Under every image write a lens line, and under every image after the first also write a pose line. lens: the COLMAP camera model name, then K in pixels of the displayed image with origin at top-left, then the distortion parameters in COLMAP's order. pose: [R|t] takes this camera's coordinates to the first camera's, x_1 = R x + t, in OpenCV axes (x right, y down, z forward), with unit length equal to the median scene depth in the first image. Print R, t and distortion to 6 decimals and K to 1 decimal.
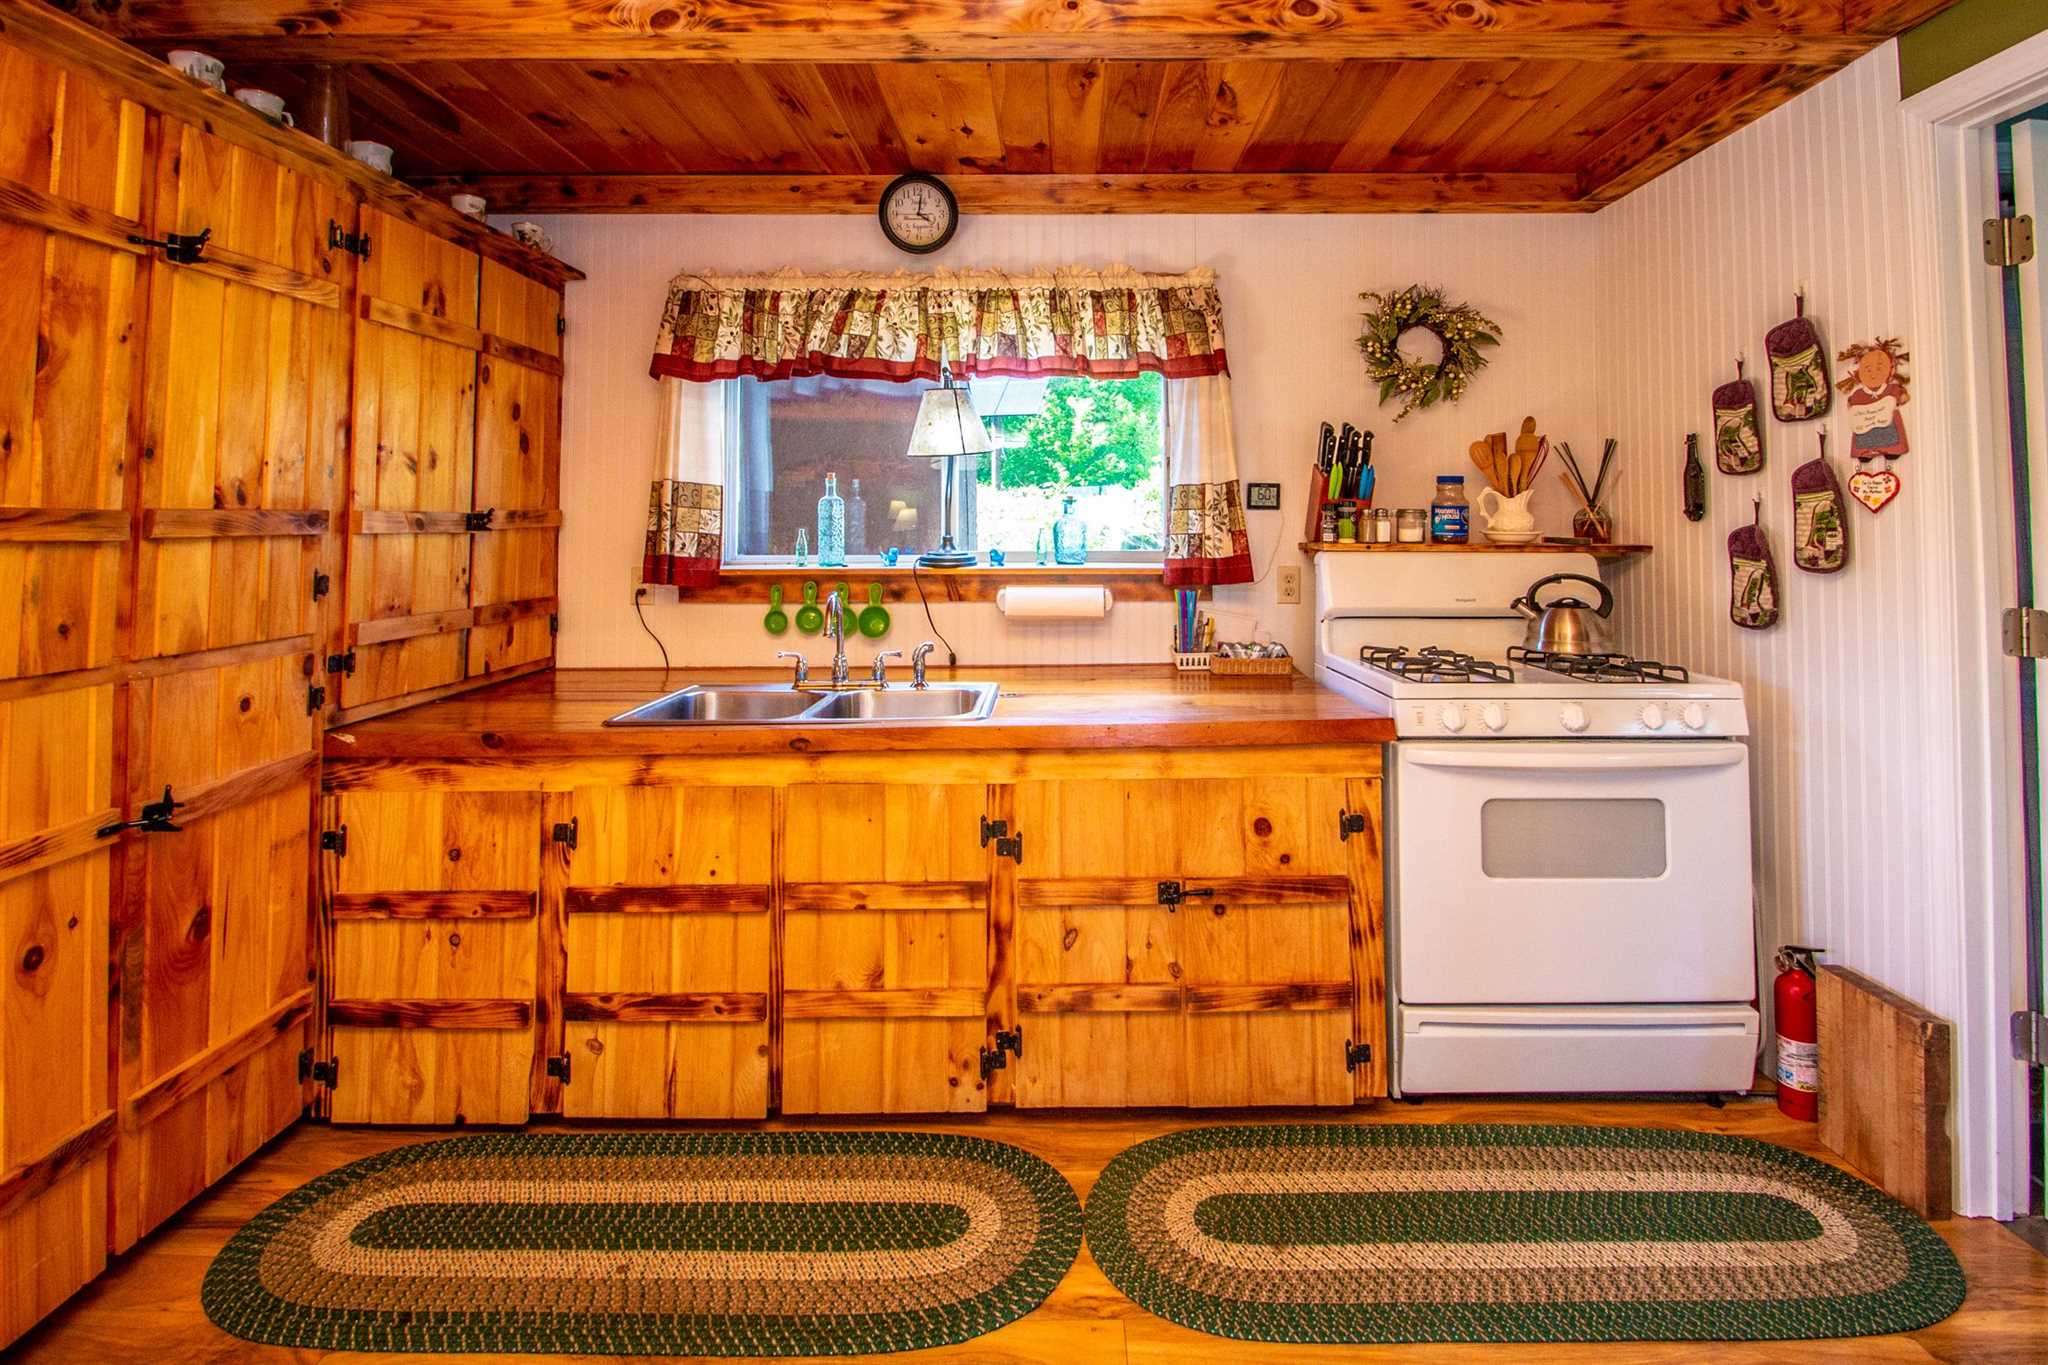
lens RADIAL K [[970.0, 0, 1152.6], [0, 970.0, 493.4], [0, 0, 1]] dist [0.003476, -0.010328]
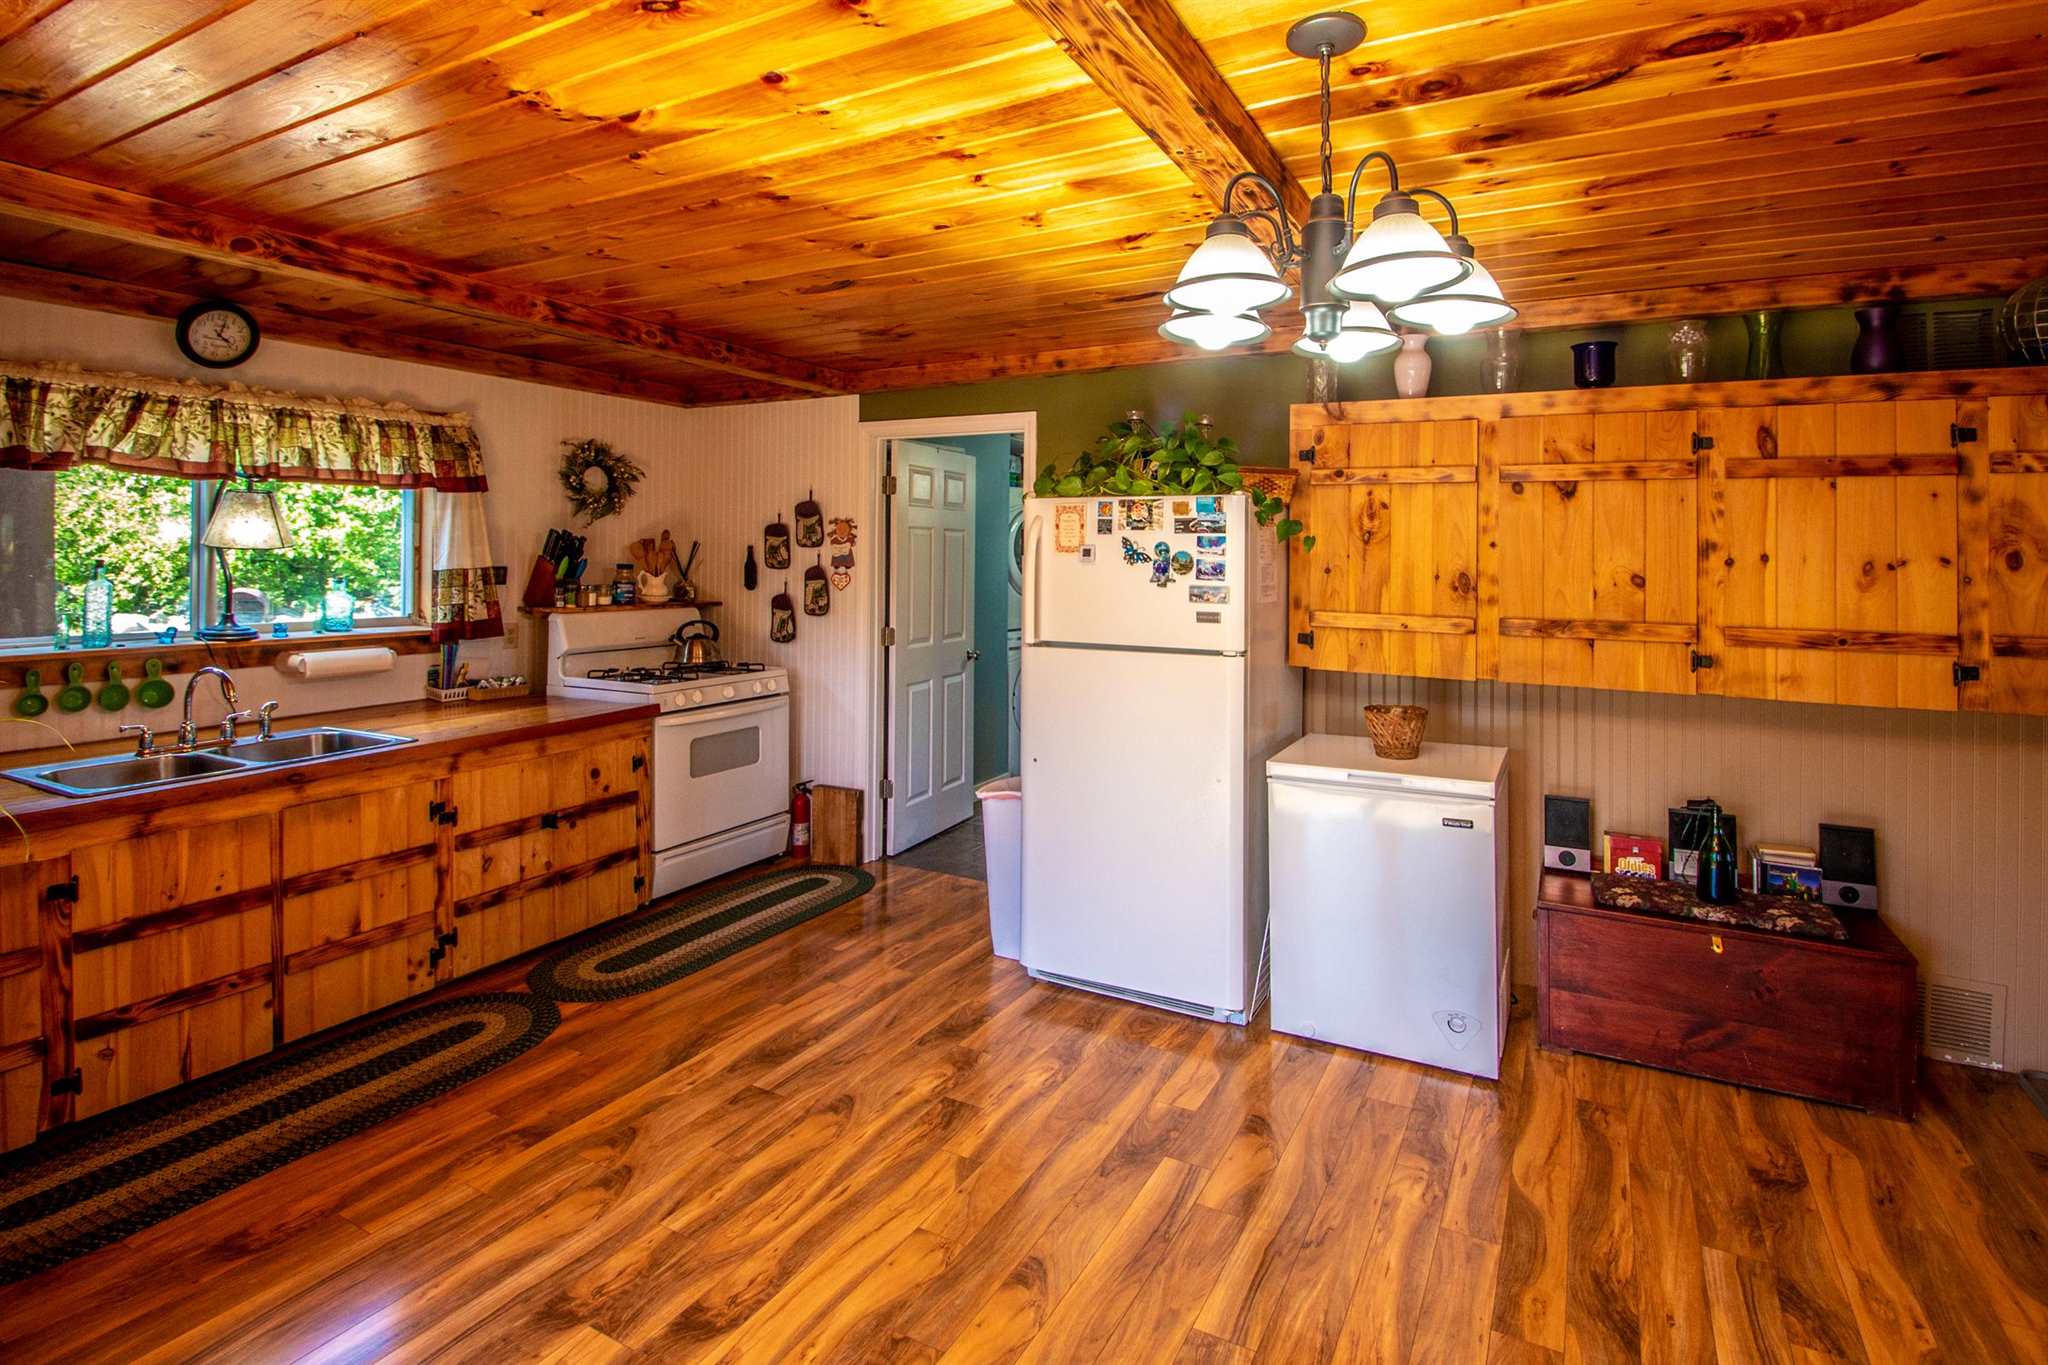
lens RADIAL K [[970.0, 0, 1037.8], [0, 970.0, 554.5], [0, 0, 1]] dist [0.003476, -0.010328]
pose [[0.498864, 0.005081, 0.866666, -0.991598], [-0.044272, 0.998827, 0.019628, -0.125070], [-0.865549, -0.048161, 0.498503, -0.555579]]
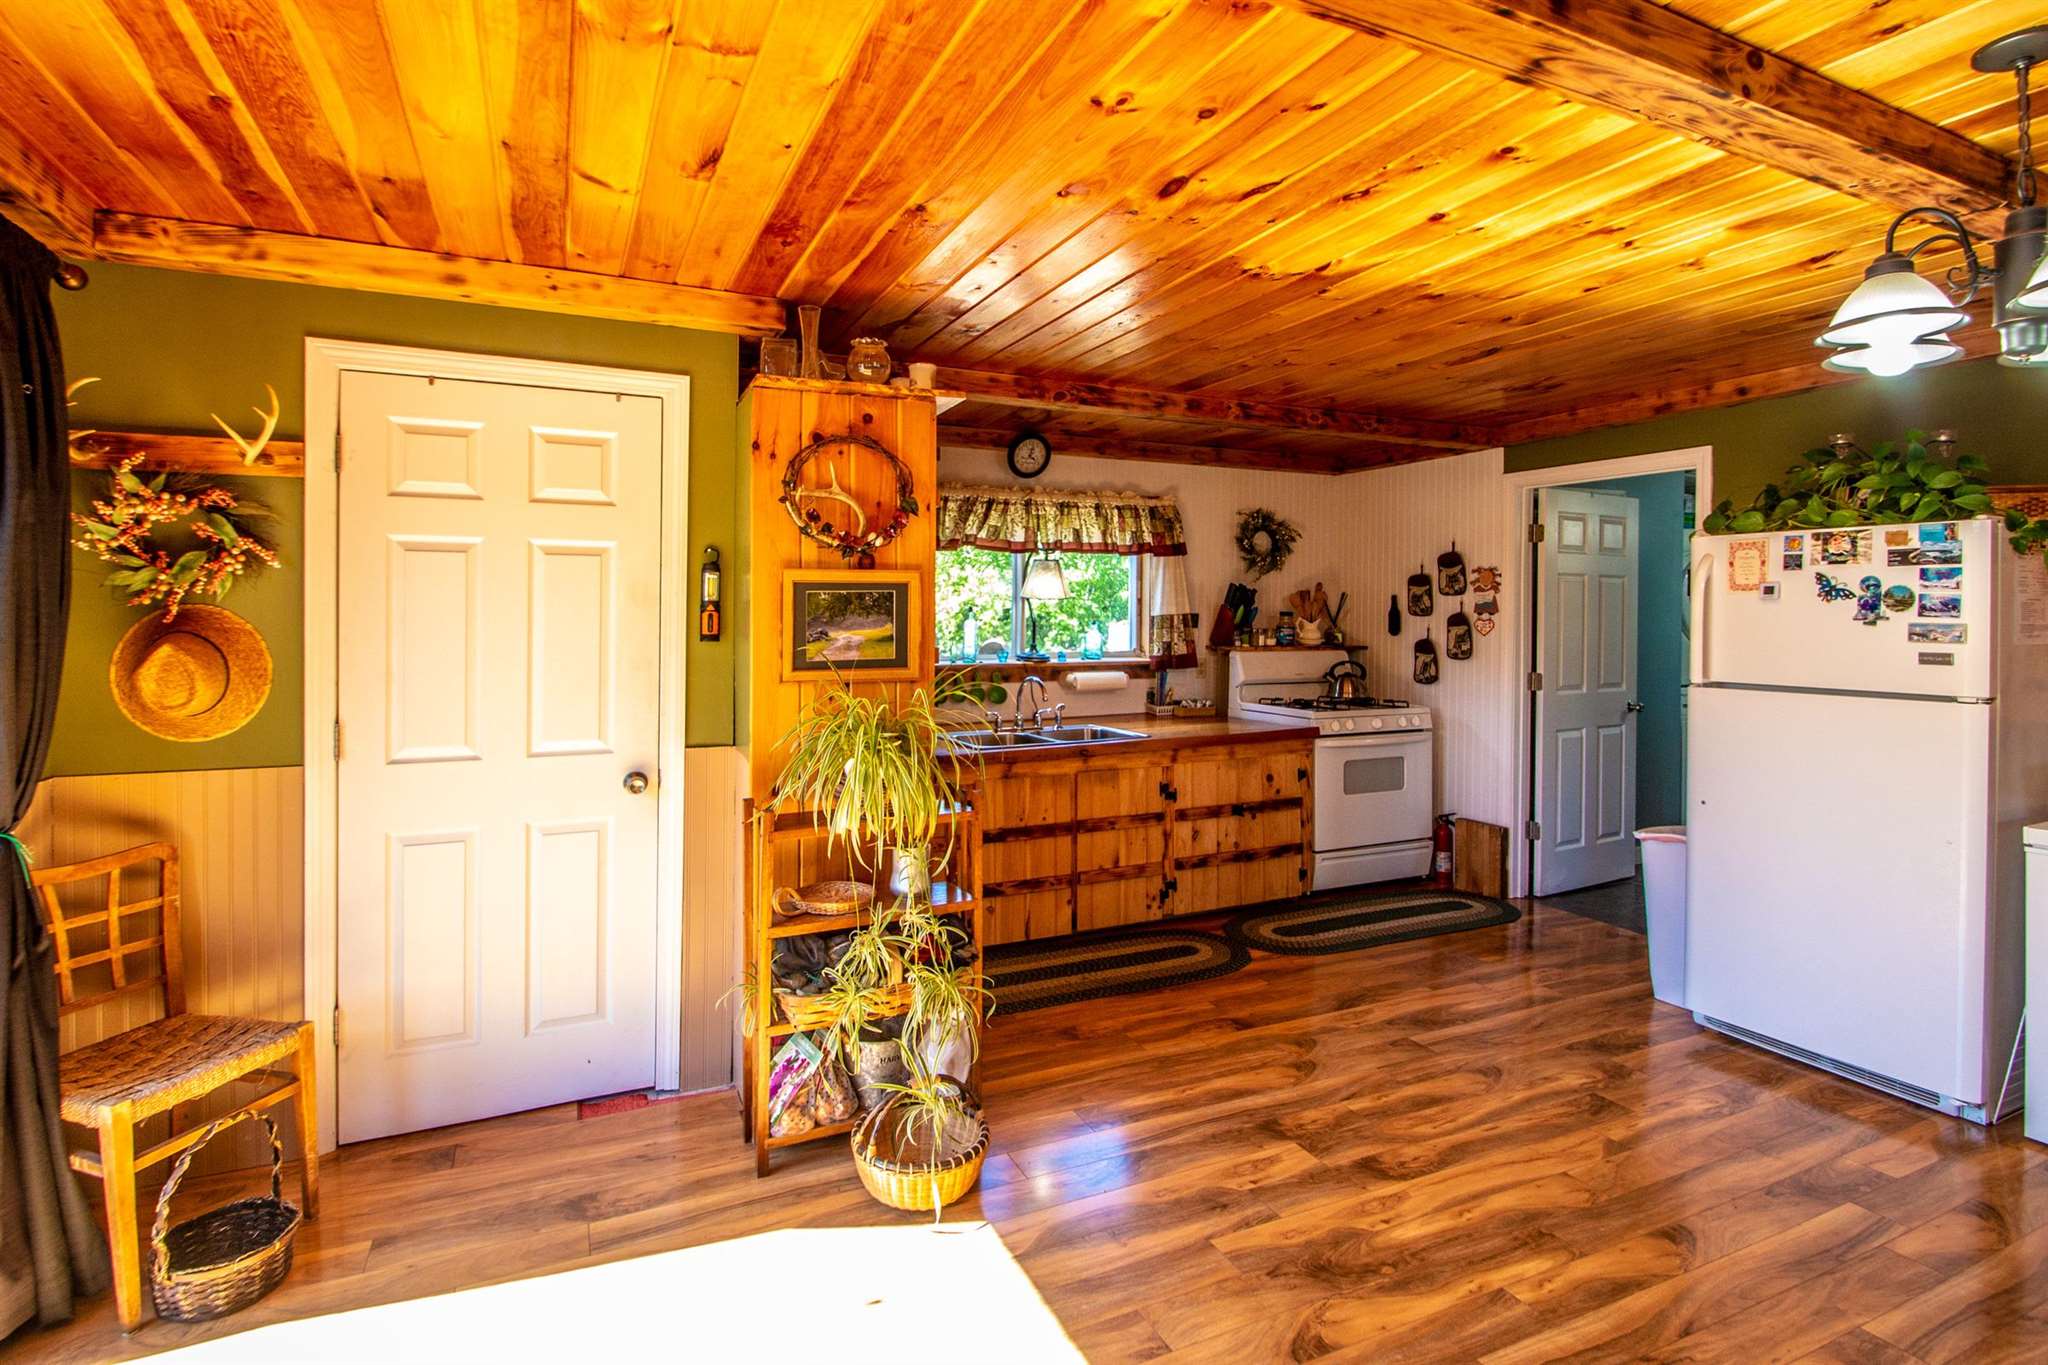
lens RADIAL K [[970.0, 0, 1013.1], [0, 970.0, 627.0], [0, 0, 1]] dist [0.003476, -0.010328]
pose [[0.919601, -0.002383, 0.392846, -1.246088], [-0.019230, 0.998510, 0.051071, -0.098369], [-0.392382, -0.054520, 0.918185, -0.755215]]
